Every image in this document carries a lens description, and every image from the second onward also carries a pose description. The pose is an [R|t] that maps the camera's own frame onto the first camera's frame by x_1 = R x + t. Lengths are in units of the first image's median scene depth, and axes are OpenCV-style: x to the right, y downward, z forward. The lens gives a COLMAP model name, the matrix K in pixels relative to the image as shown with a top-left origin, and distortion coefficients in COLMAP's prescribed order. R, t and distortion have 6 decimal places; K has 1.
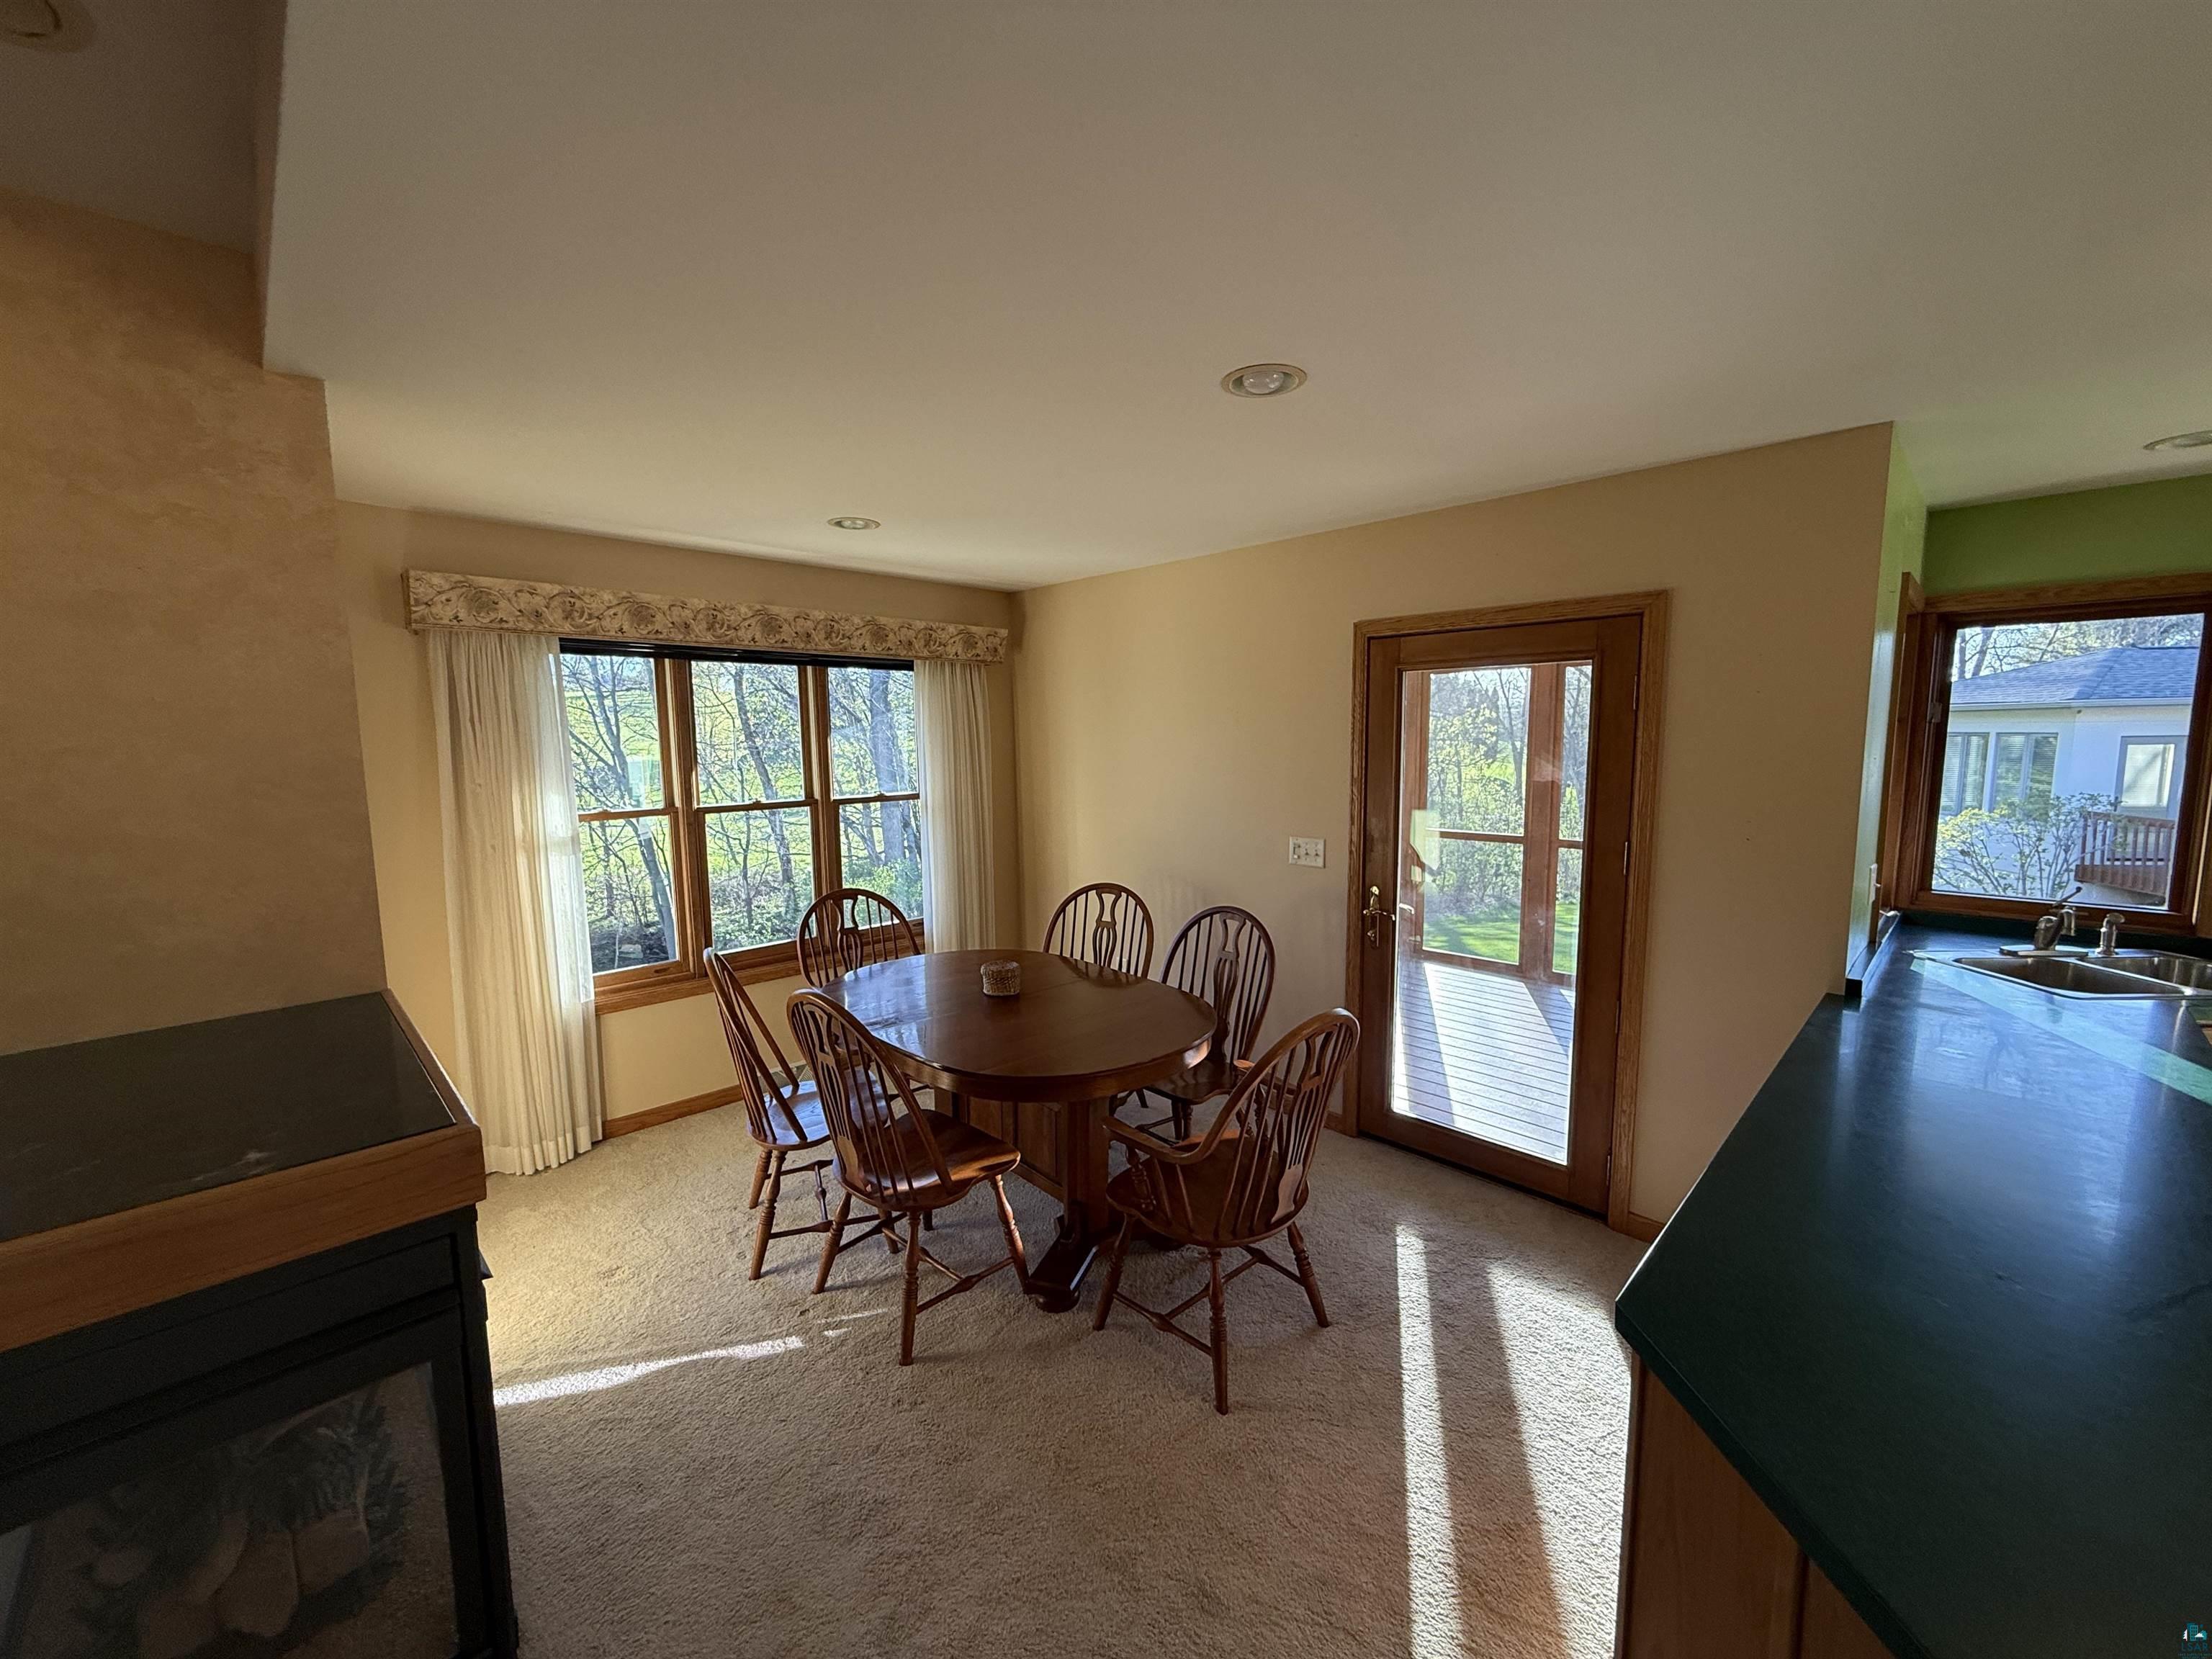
lens RADIAL K [[882.1, 0, 1104.6], [0, 882.1, 832.7], [0, 0, 1]] dist [-0.000262, 0.000300]
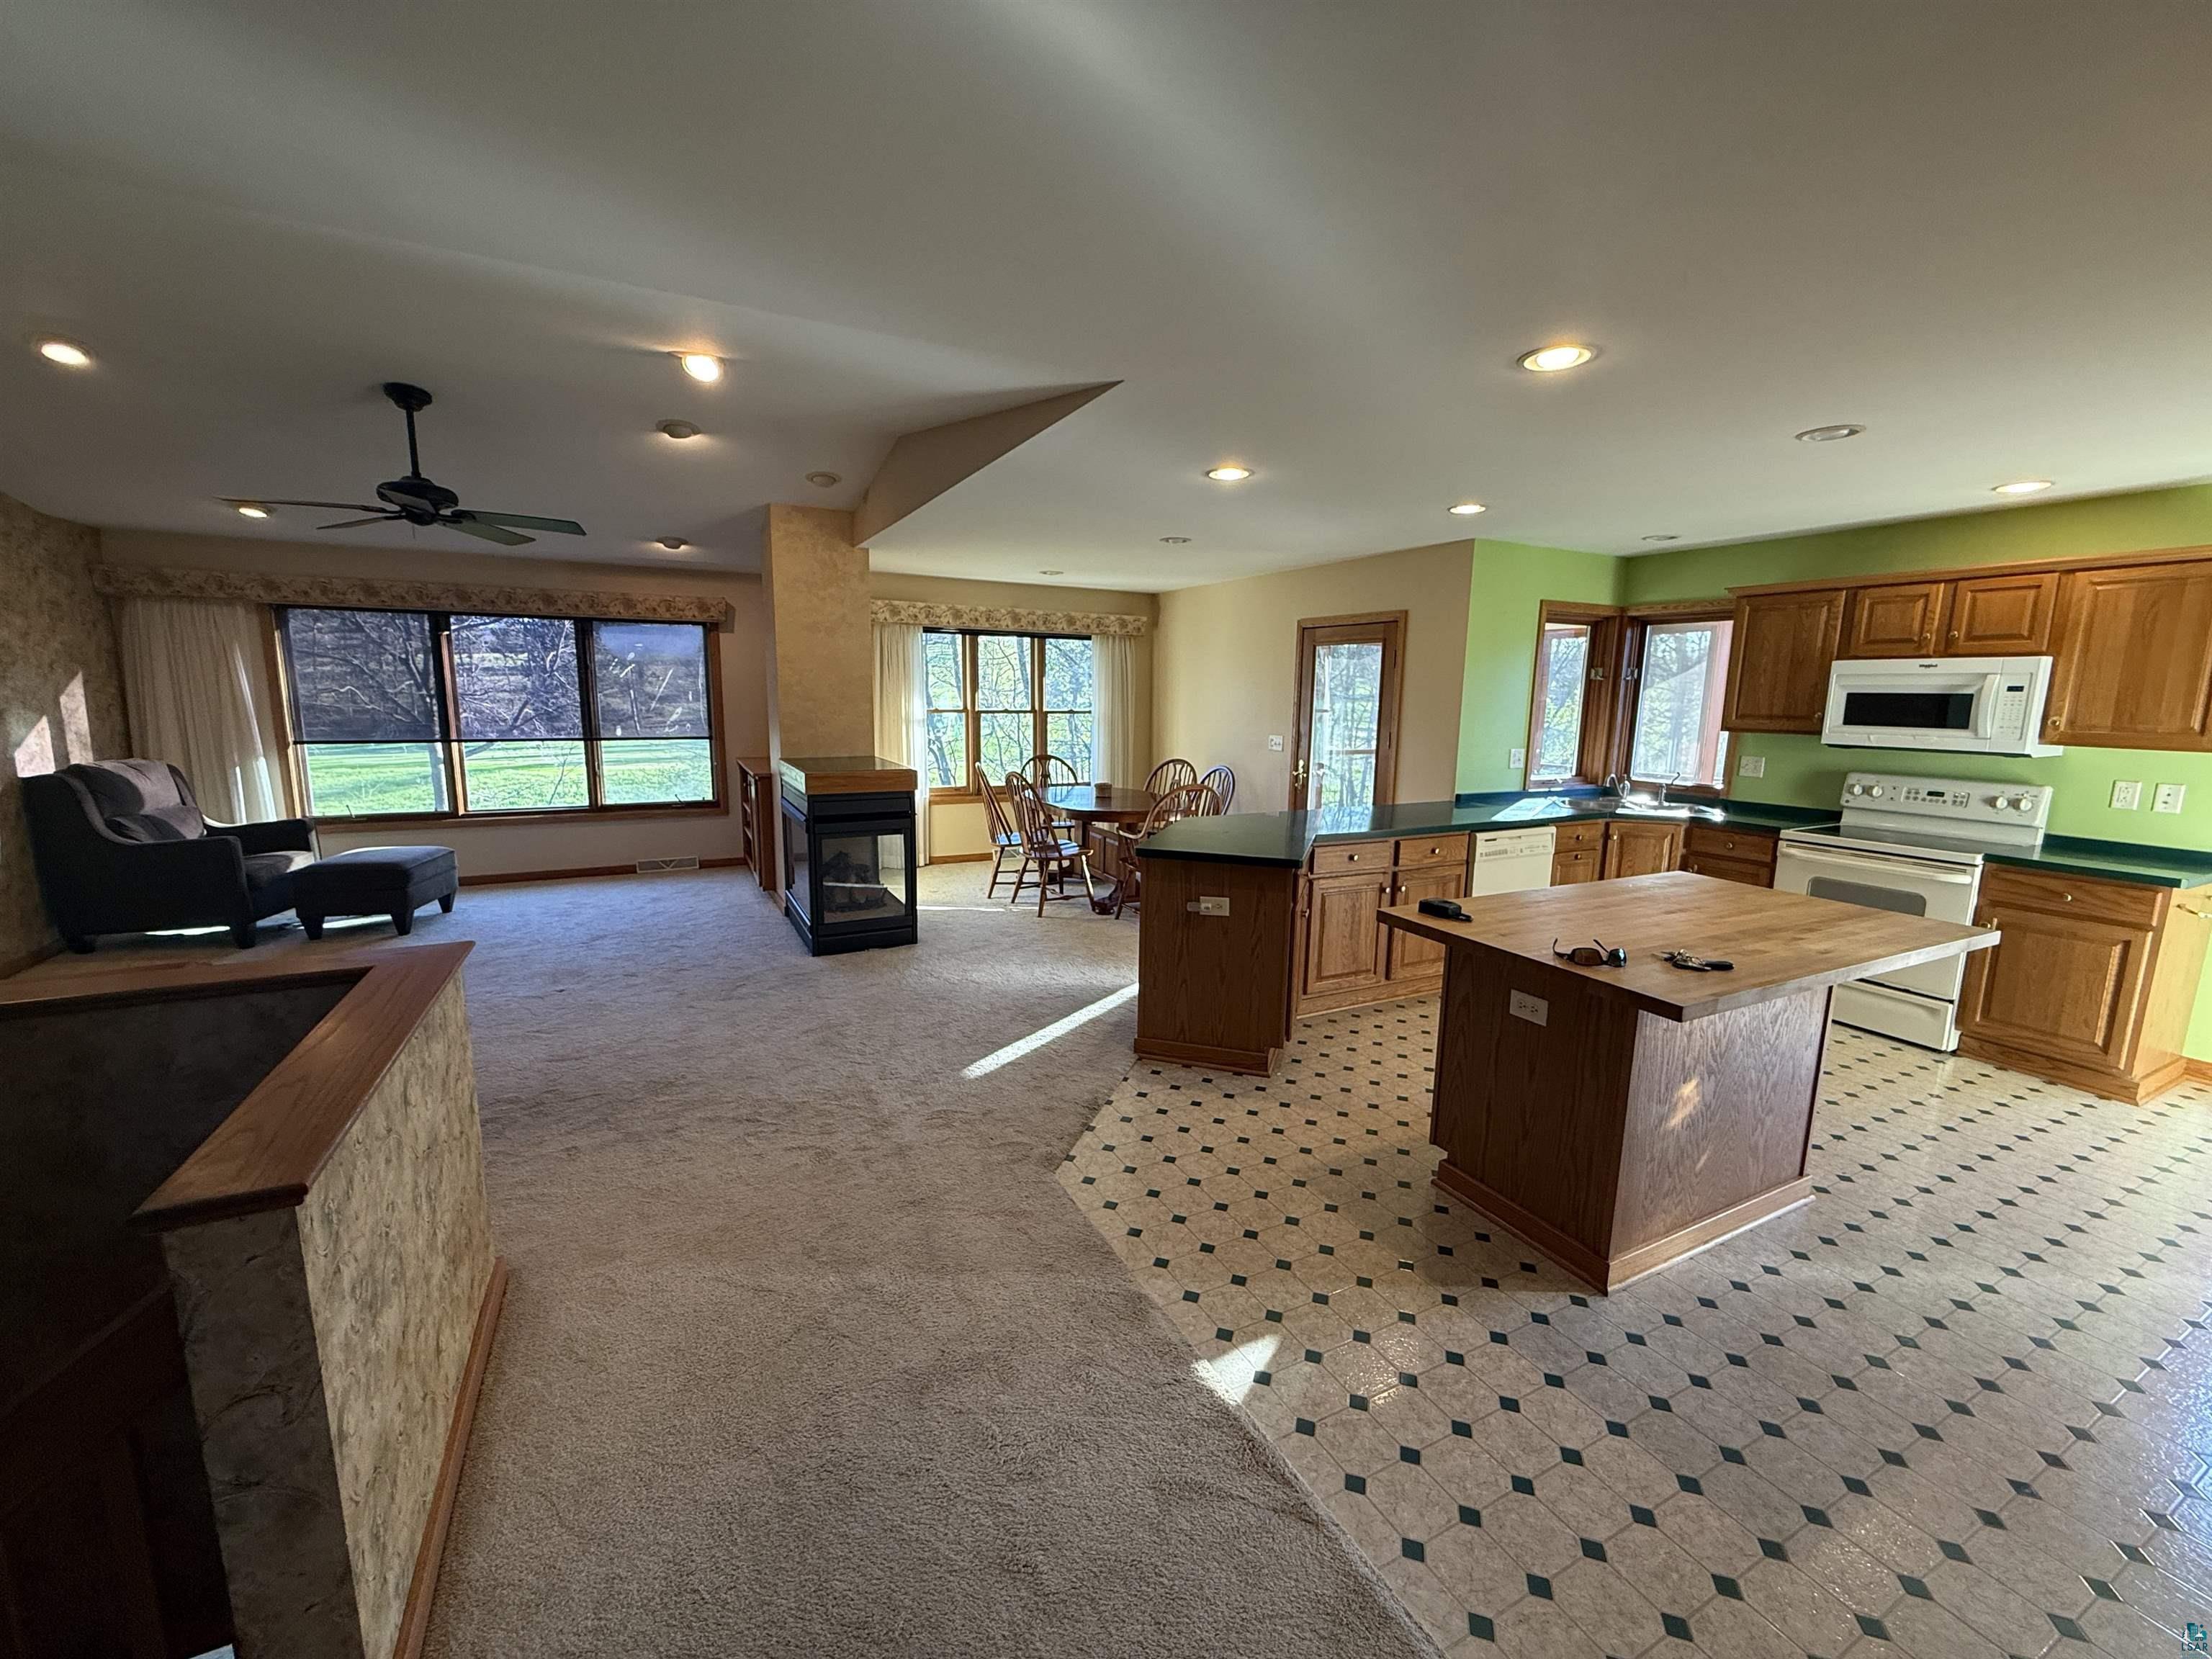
lens RADIAL K [[882.1, 0, 1101.2], [0, 882.1, 833.2], [0, 0, 1]] dist [-0.000262, 0.000300]
pose [[0.954197, 0.072304, -0.290309, 0.446808], [-0.058034, 0.996659, 0.057479, 0.130229], [0.293495, -0.037998, 0.955205, -0.921942]]
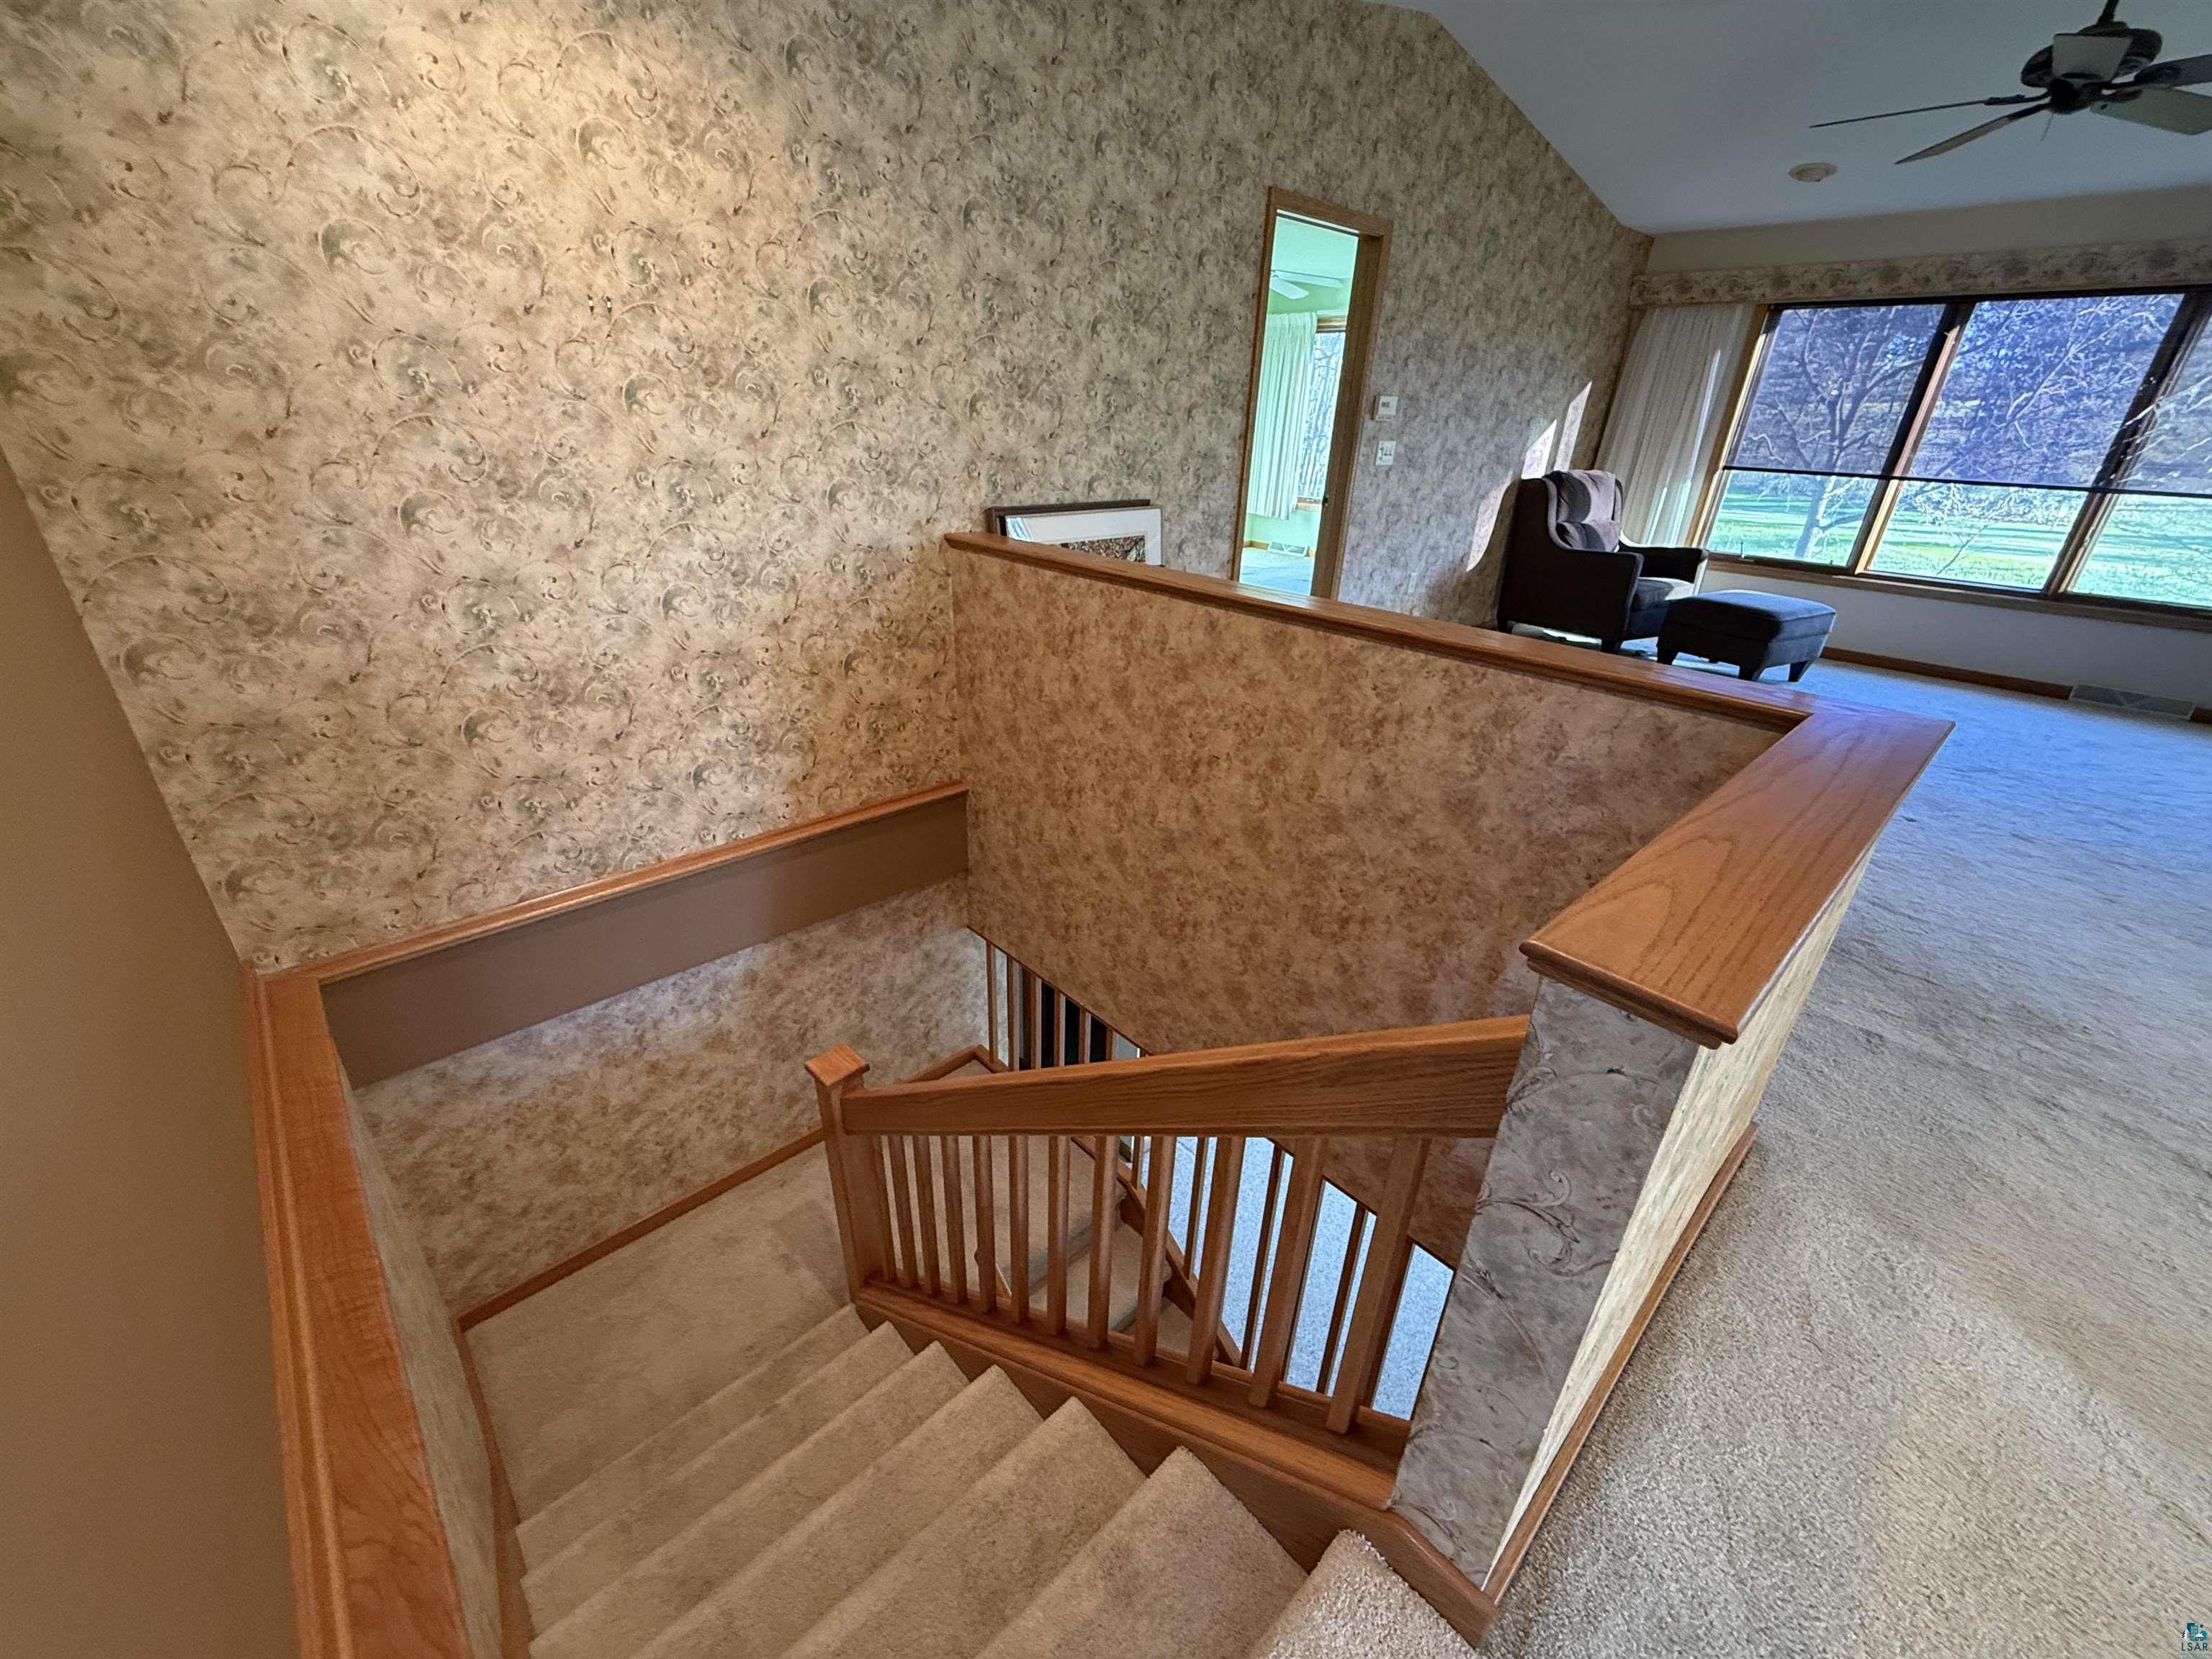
lens RADIAL K [[882.1, 0, 1098.4], [0, 882.1, 833.3], [0, 0, 1]] dist [-0.000262, 0.000300]
pose [[-0.029056, 0.443216, -0.895944, 0.248012], [-0.144623, 0.885027, 0.442506, 0.189365], [0.989060, 0.142432, 0.038384, -0.856530]]
